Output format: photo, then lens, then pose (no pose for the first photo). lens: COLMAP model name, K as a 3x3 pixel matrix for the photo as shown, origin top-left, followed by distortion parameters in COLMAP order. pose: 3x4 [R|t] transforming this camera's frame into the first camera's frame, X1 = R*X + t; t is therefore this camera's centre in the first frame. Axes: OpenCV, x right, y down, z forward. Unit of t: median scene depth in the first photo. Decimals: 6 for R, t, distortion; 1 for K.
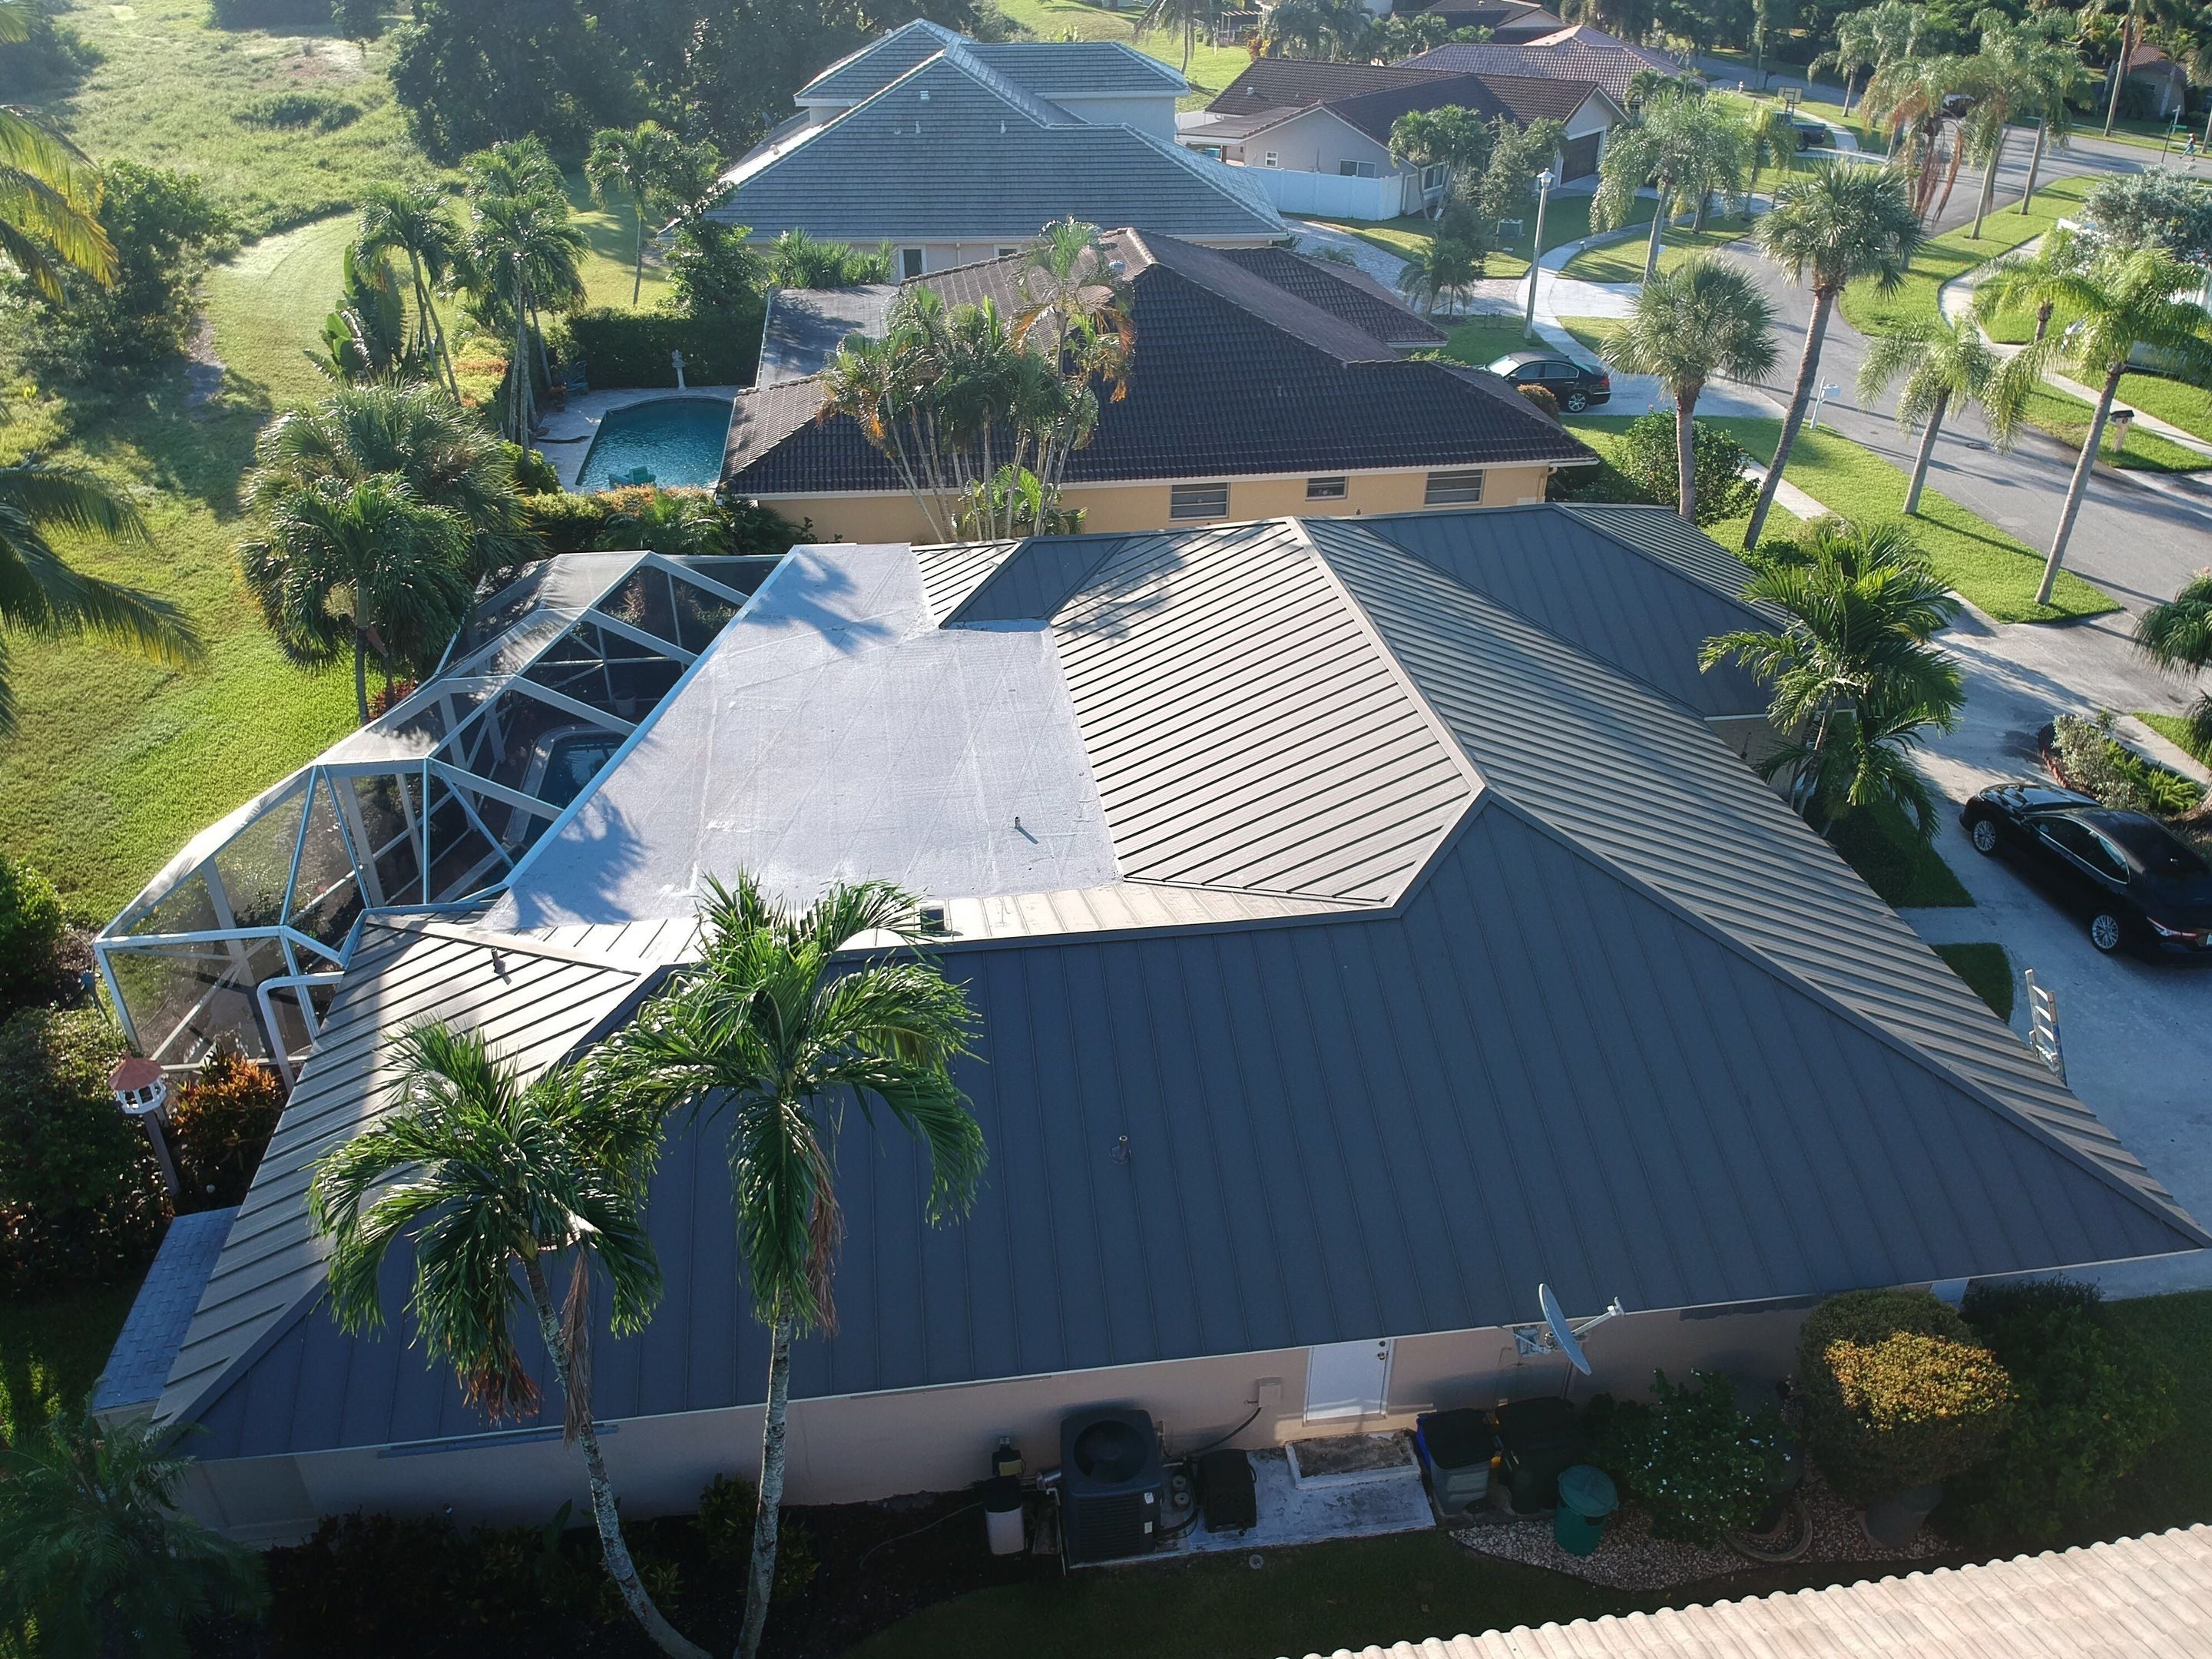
lens RADIAL K [[1684.0, 0, 1085.4], [0, 1684.0, 828.2], [0, 0, 1]] dist [0.070292, -0.139534]
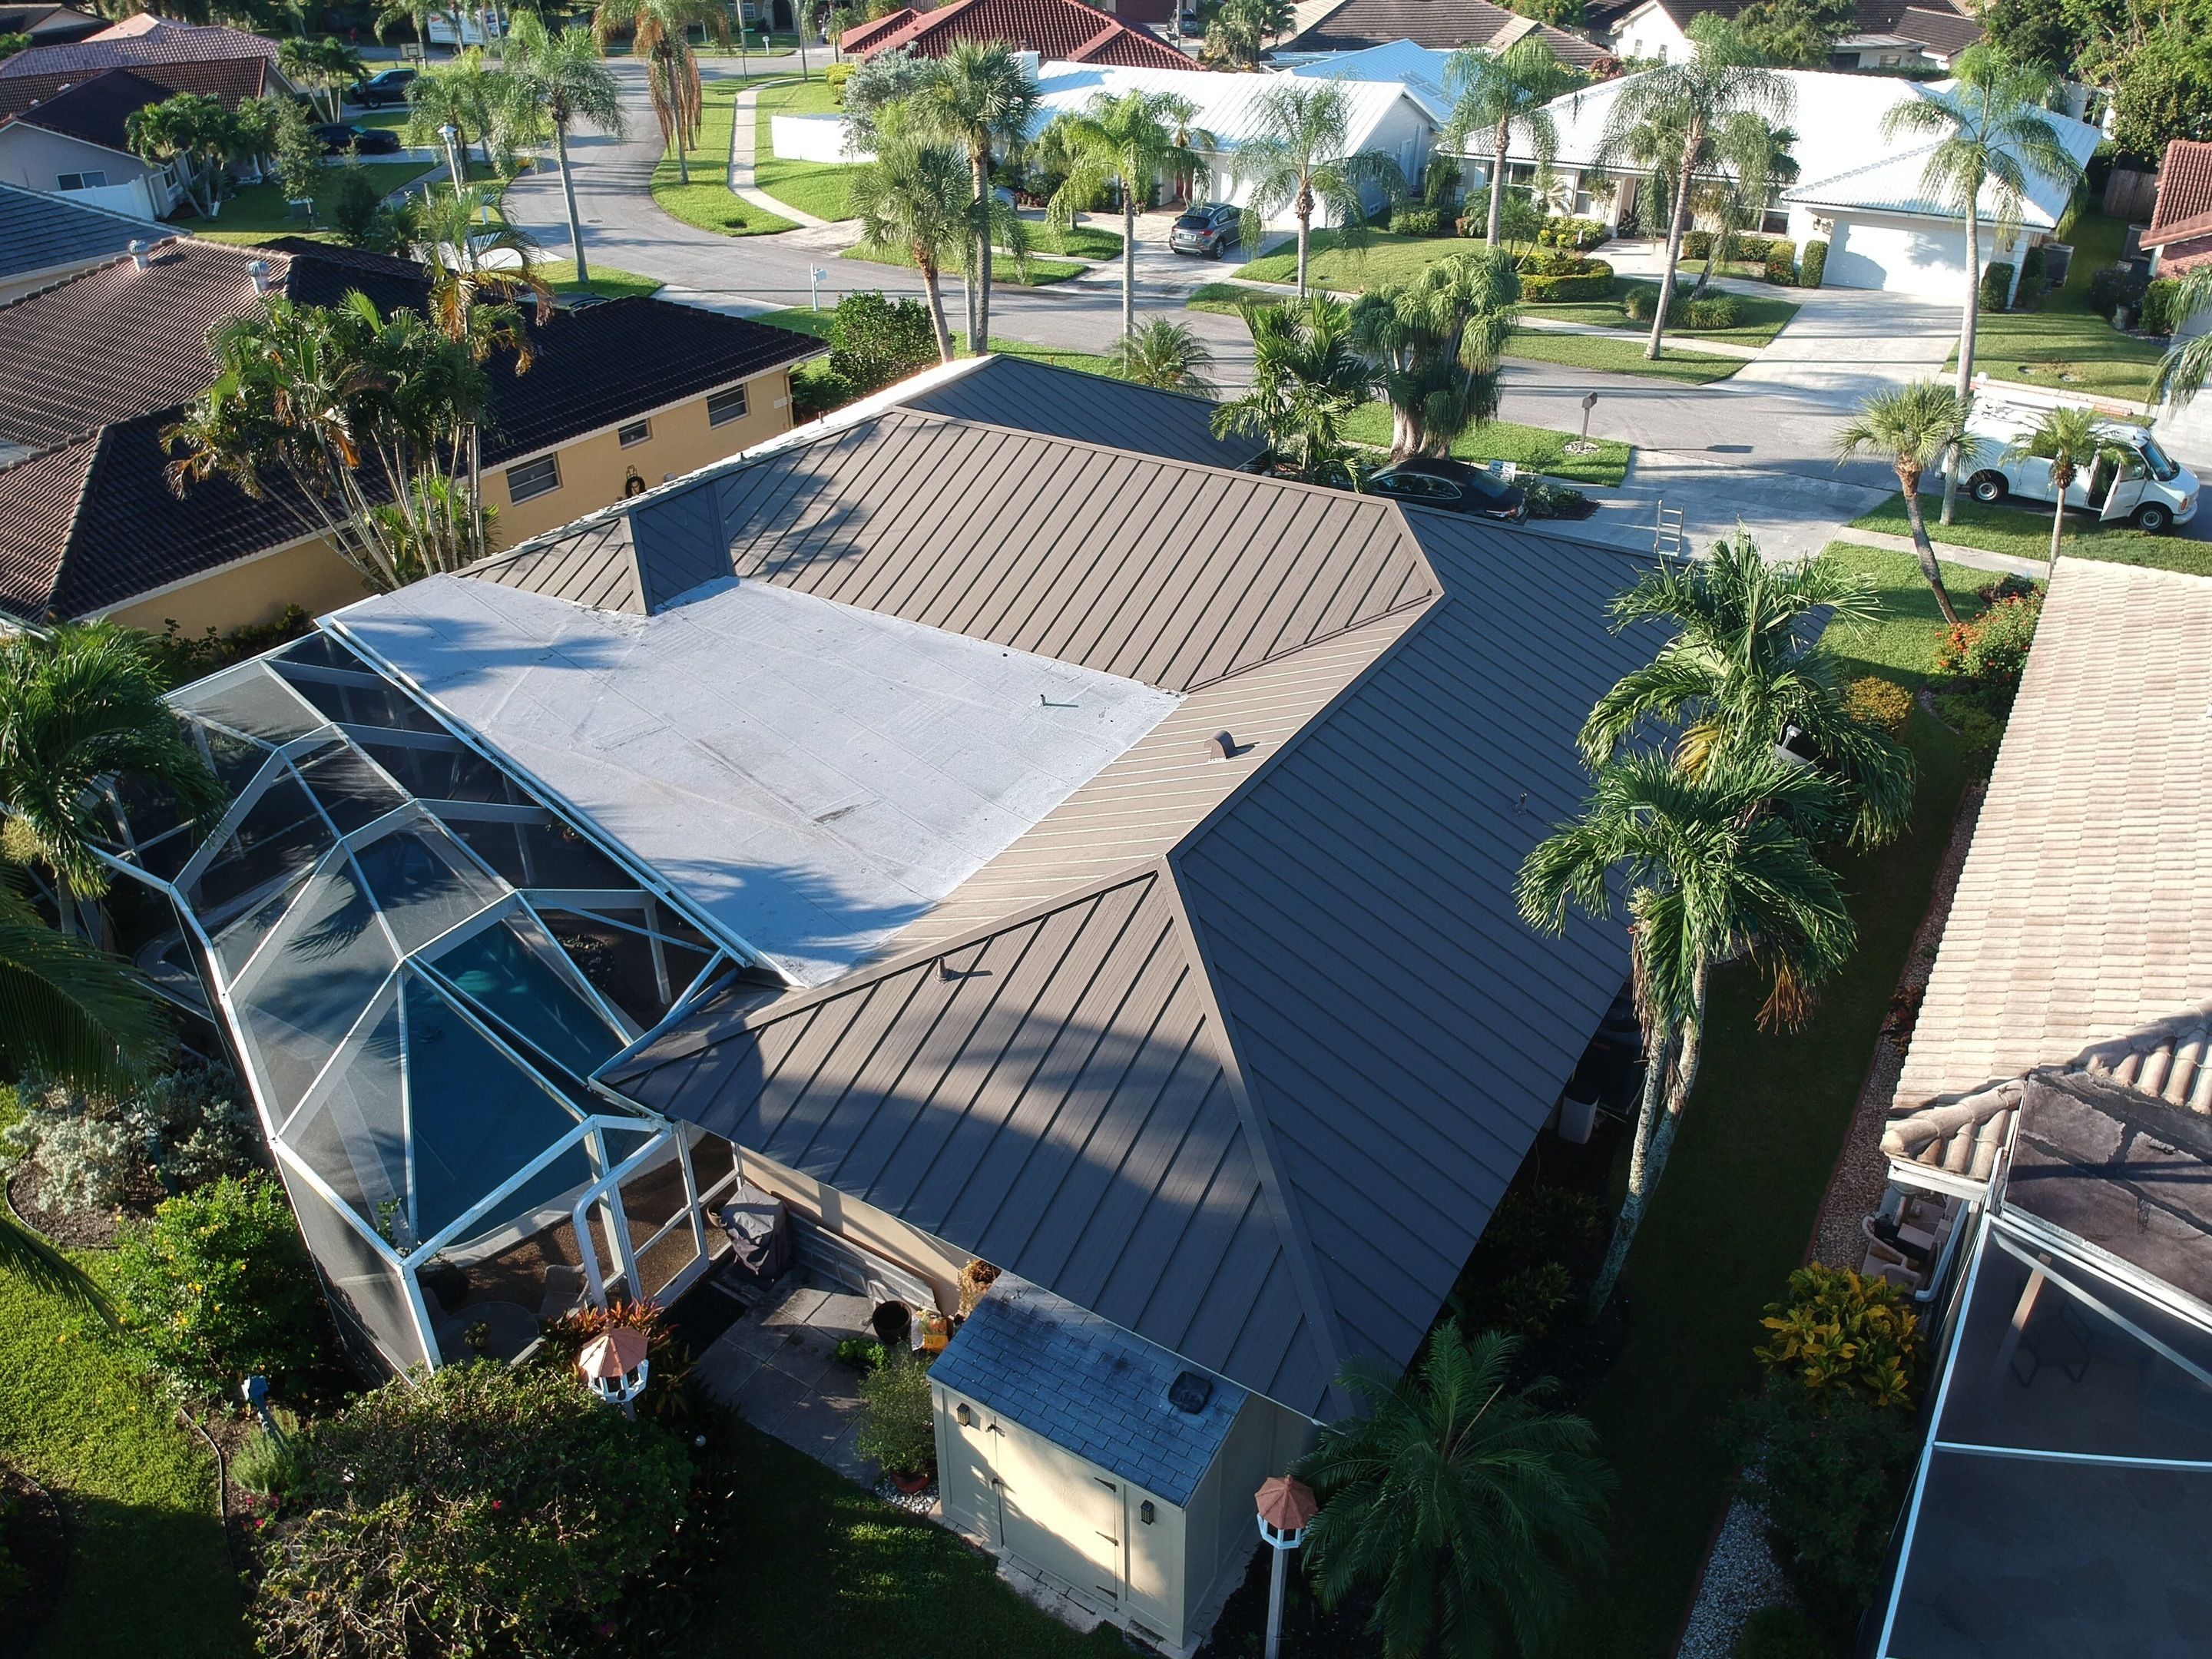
lens RADIAL K [[1684.0, 0, 1085.4], [0, 1684.0, 828.2], [0, 0, 1]] dist [0.070292, -0.139534]
pose [[0.594832, -0.403303, 0.695357, -0.634041], [0.399425, 0.898977, 0.179720, -0.087114], [-0.697592, 0.170840, 0.695830, 0.218407]]
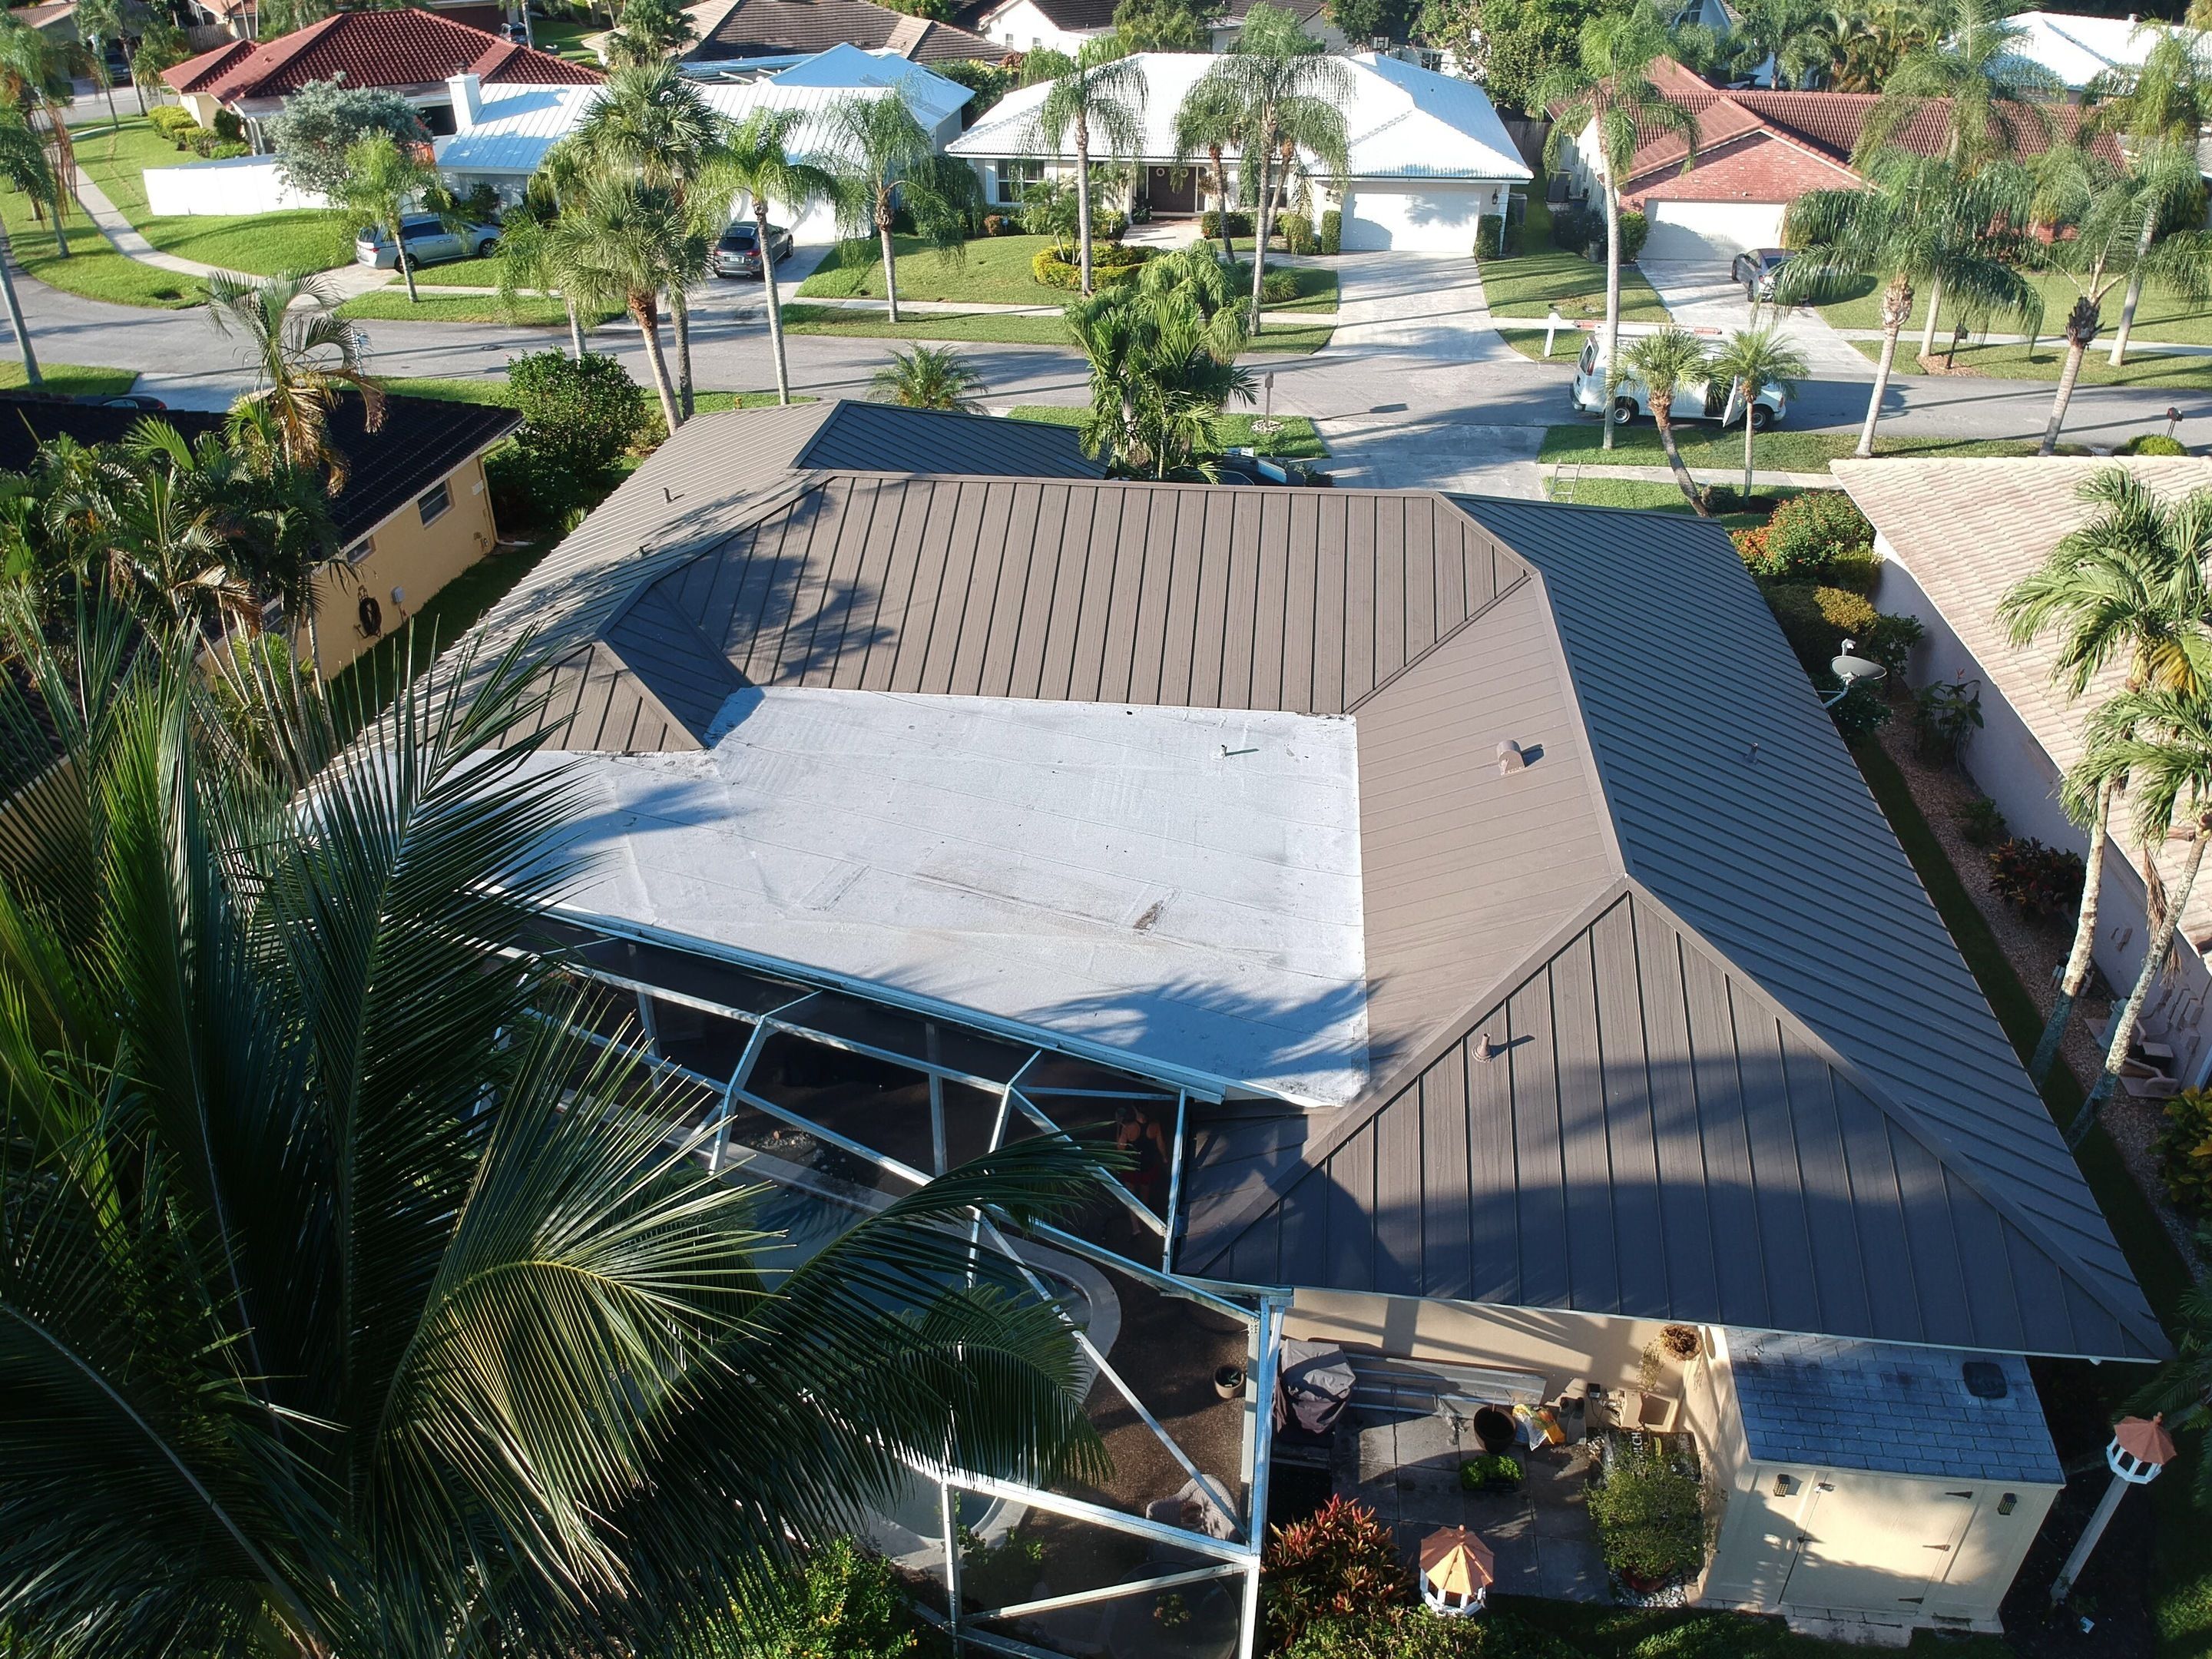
lens RADIAL K [[1684.0, 0, 1085.4], [0, 1684.0, 828.2], [0, 0, 1]] dist [0.070292, -0.139534]
pose [[0.194297, -0.491359, 0.849009, -0.736936], [0.488017, 0.799212, 0.350856, -0.279584], [-0.850934, 0.346160, 0.395075, 0.558293]]
